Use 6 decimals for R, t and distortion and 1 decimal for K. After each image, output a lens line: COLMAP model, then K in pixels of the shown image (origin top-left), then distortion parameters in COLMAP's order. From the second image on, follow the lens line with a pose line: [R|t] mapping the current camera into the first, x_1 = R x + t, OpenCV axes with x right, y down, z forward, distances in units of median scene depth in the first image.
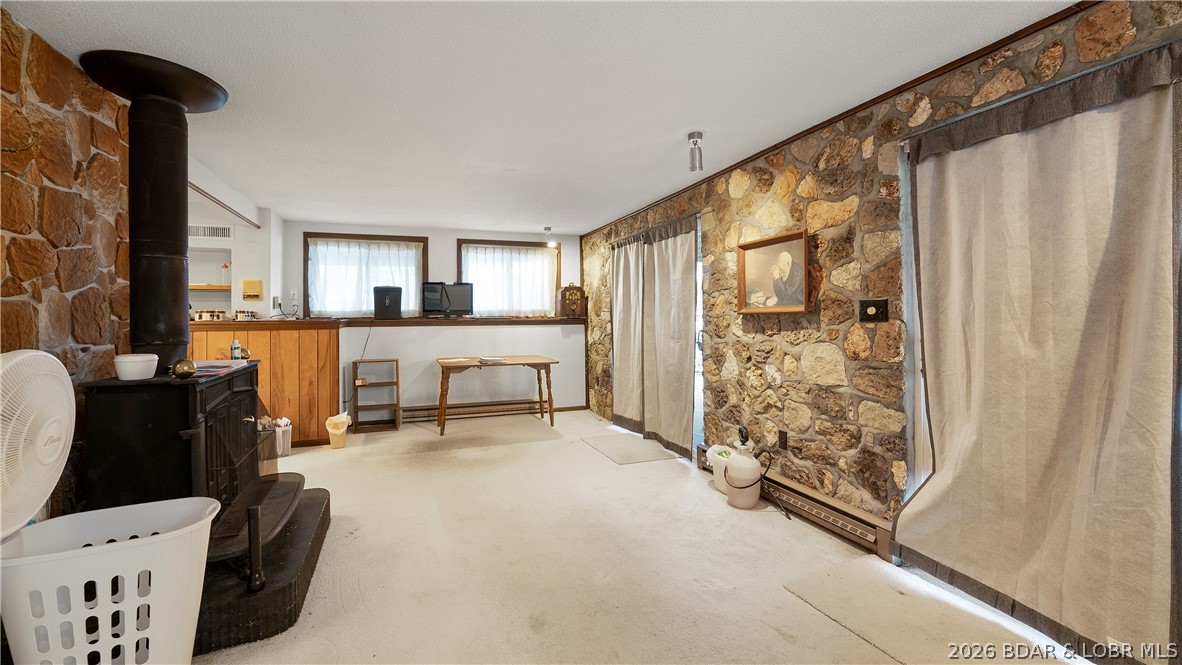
lens RADIAL K [[474.3, 0, 583.3], [0, 474.3, 334.0], [0, 0, 1]] dist [0.001324, -0.000358]
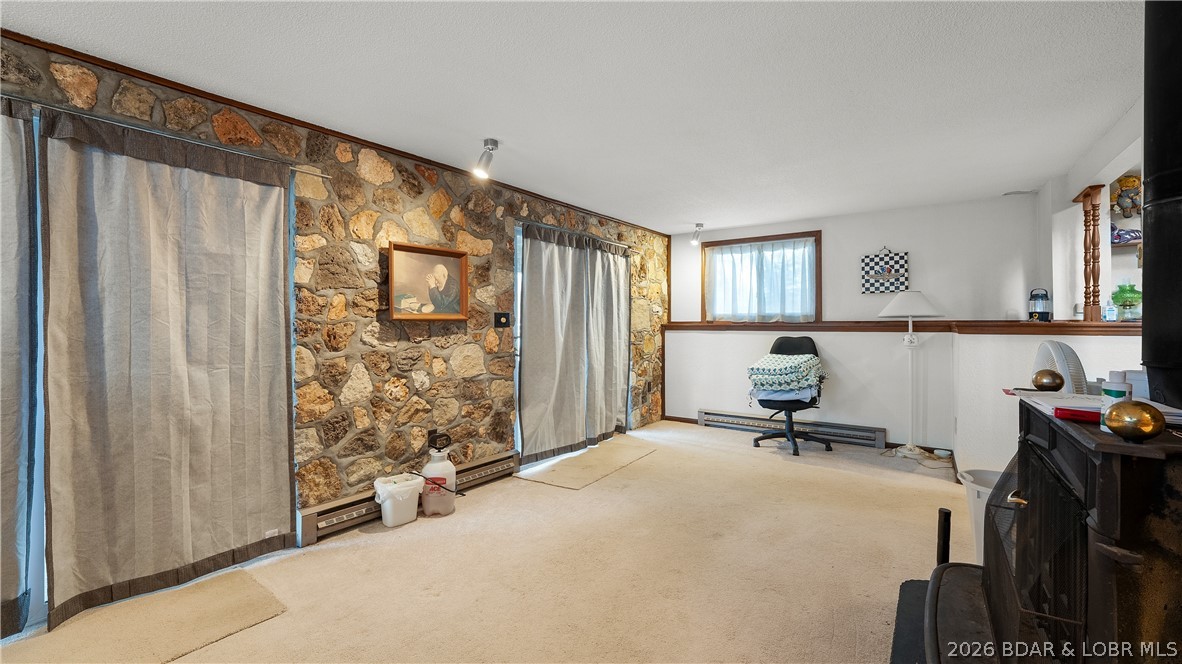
lens RADIAL K [[474.3, 0, 583.3], [0, 474.3, 333.5], [0, 0, 1]] dist [0.001324, -0.000358]
pose [[-0.522604, -0.016008, 0.852425, -0.682249], [0.027293, 0.998997, 0.035493, -0.042898], [-0.852139, 0.041814, -0.521643, 1.284109]]
